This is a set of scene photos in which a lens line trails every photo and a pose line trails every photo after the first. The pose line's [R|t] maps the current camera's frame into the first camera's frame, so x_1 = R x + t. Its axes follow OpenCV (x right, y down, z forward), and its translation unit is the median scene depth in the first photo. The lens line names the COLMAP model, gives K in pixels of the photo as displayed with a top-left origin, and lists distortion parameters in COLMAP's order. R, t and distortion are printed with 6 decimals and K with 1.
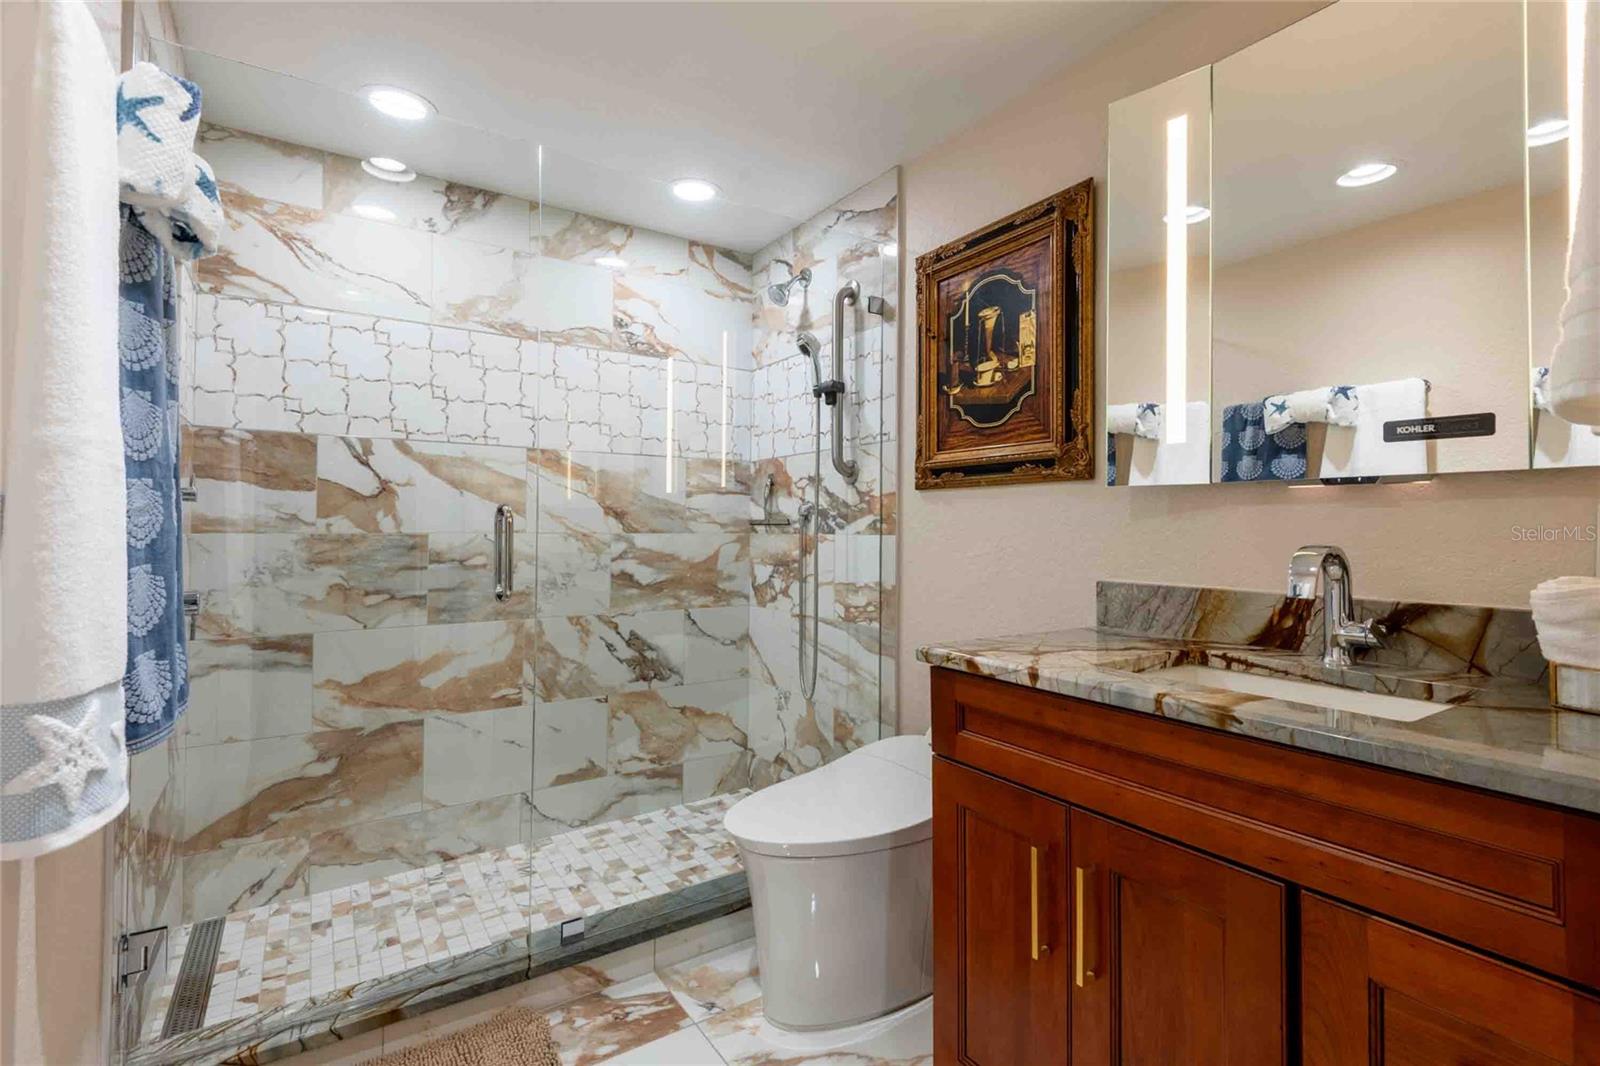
lens RADIAL K [[738.1, 0, 774.5], [0, 738.1, 542.3], [0, 0, 1]] dist [0.011352, -0.012368]
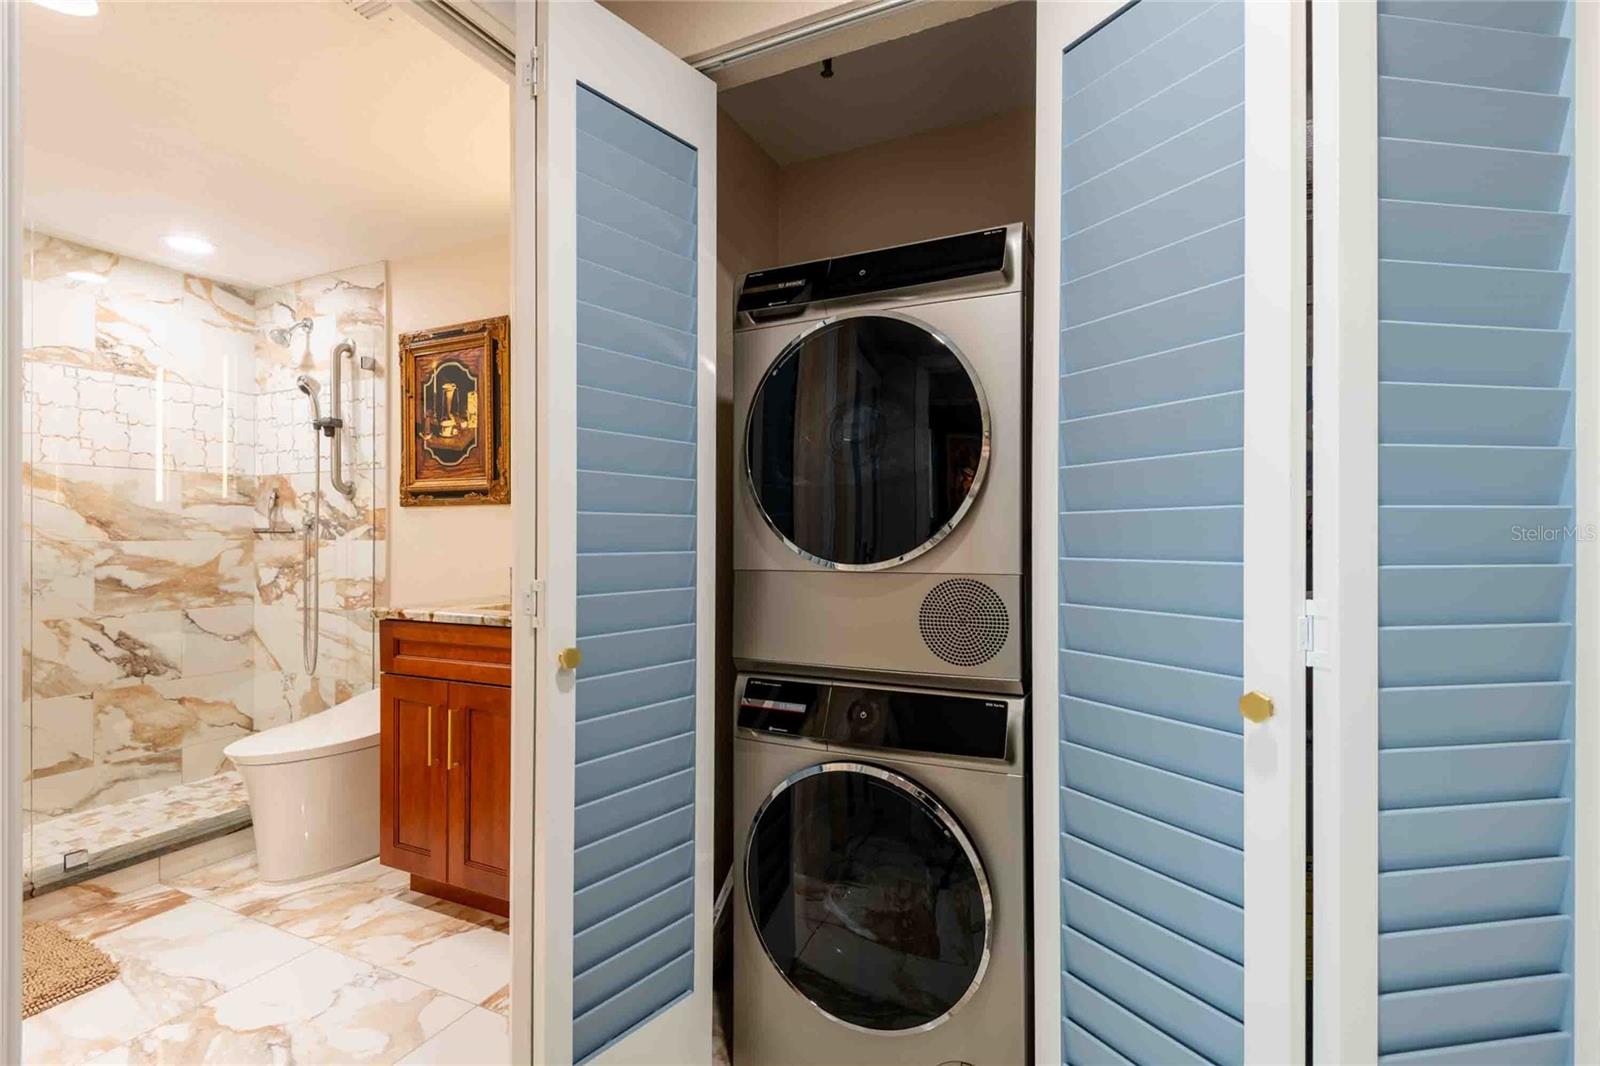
lens RADIAL K [[738.1, 0, 774.5], [0, 738.1, 542.3], [0, 0, 1]] dist [0.011352, -0.012368]
pose [[0.845237, -0.009321, 0.534311, 0.039914], [0.013752, 0.999896, -0.004311, 0.007911], [-0.534215, 0.010992, 0.845277, -0.437502]]
